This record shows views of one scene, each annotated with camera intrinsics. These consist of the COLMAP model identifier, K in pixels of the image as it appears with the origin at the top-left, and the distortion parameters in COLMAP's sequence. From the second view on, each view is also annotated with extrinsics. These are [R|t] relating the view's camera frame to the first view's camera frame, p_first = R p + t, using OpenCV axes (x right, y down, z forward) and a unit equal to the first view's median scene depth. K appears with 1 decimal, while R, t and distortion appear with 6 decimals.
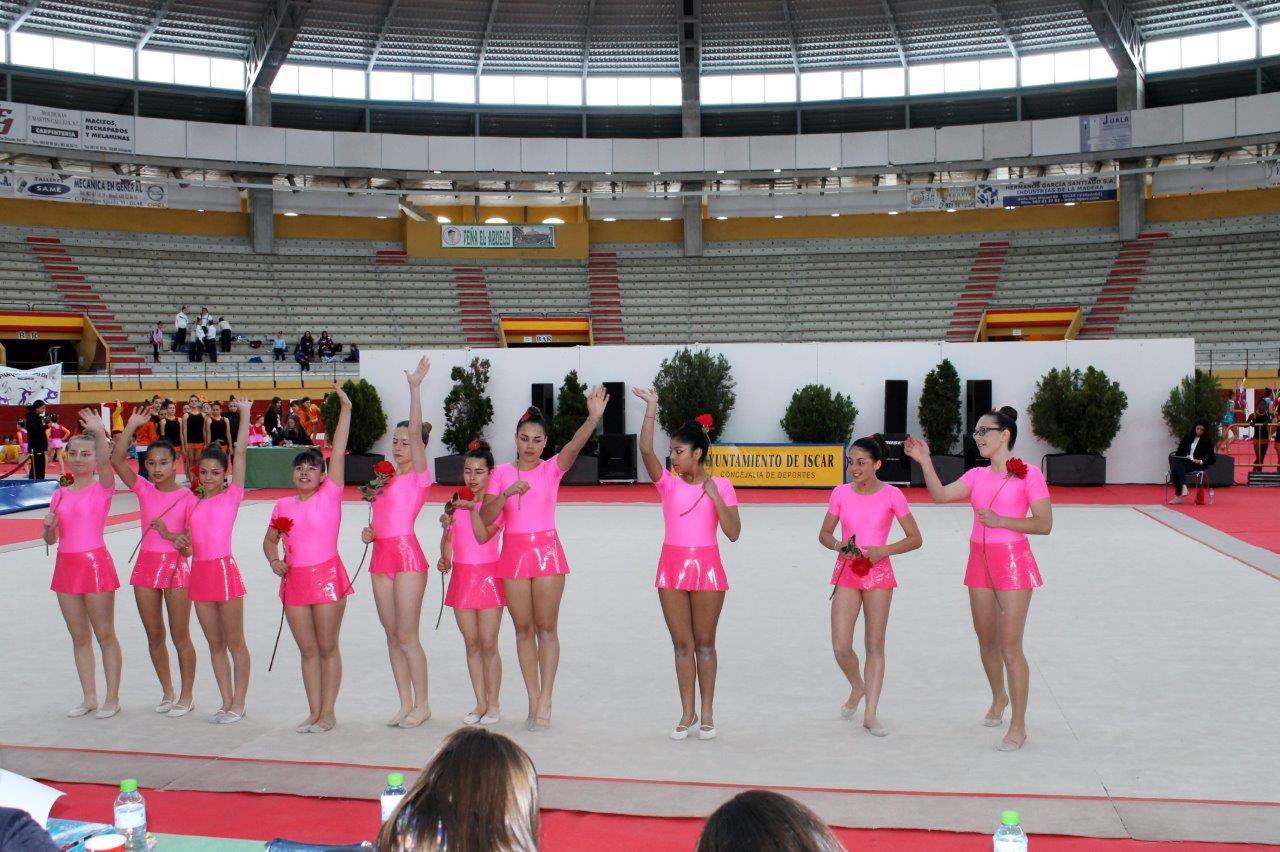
lens RADIAL K [[1293.9, 0, 642.5], [0, 1293.9, 422.5], [0, 0, 1]] dist [-0.141340, 0.152386]
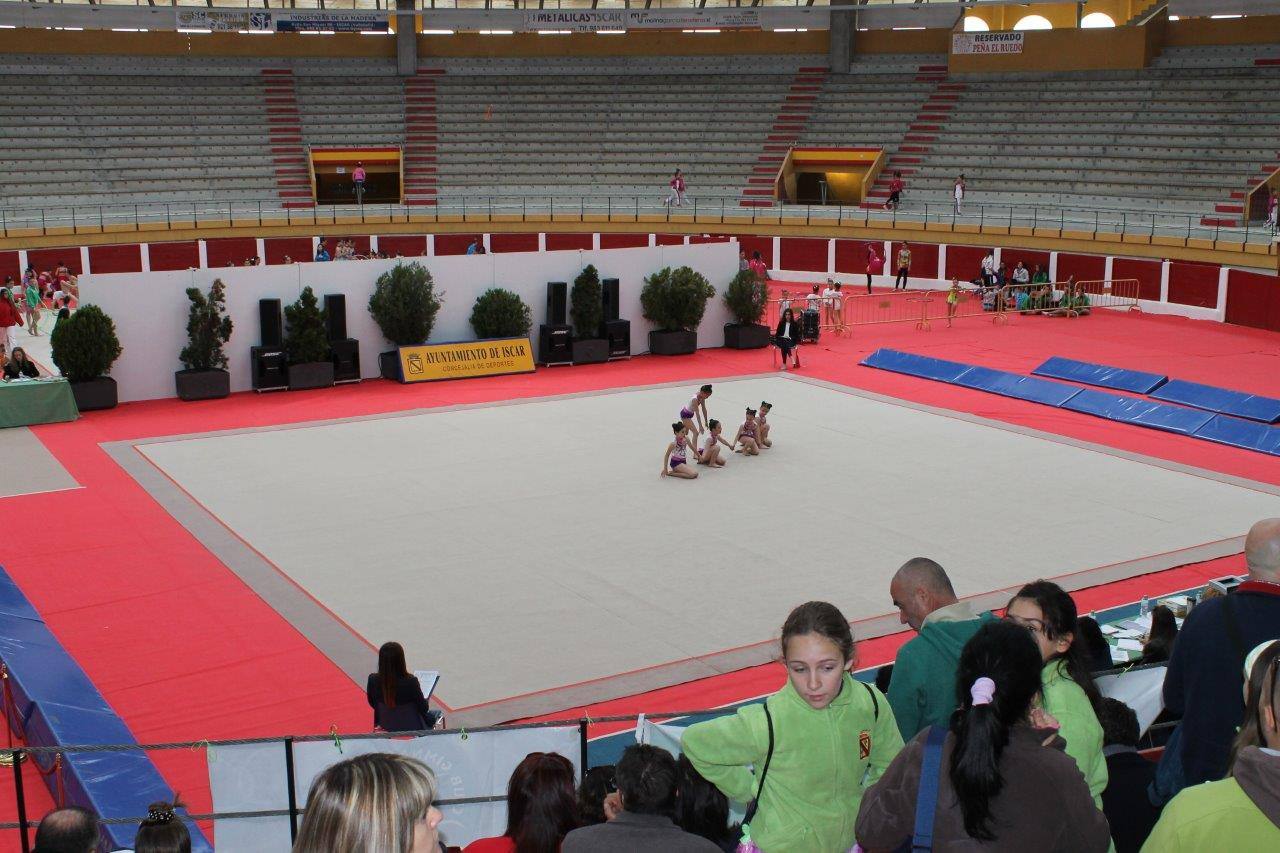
lens RADIAL K [[1423.5, 0, 640.0], [0, 1423.5, 427.1], [0, 0, 1]] dist [-0.002678, -0.189306]
pose [[0.758127, -0.122232, 0.640549, -0.629653], [0.015254, 0.985331, 0.169971, -0.124002], [-0.651929, -0.119089, 0.748870, -0.118311]]
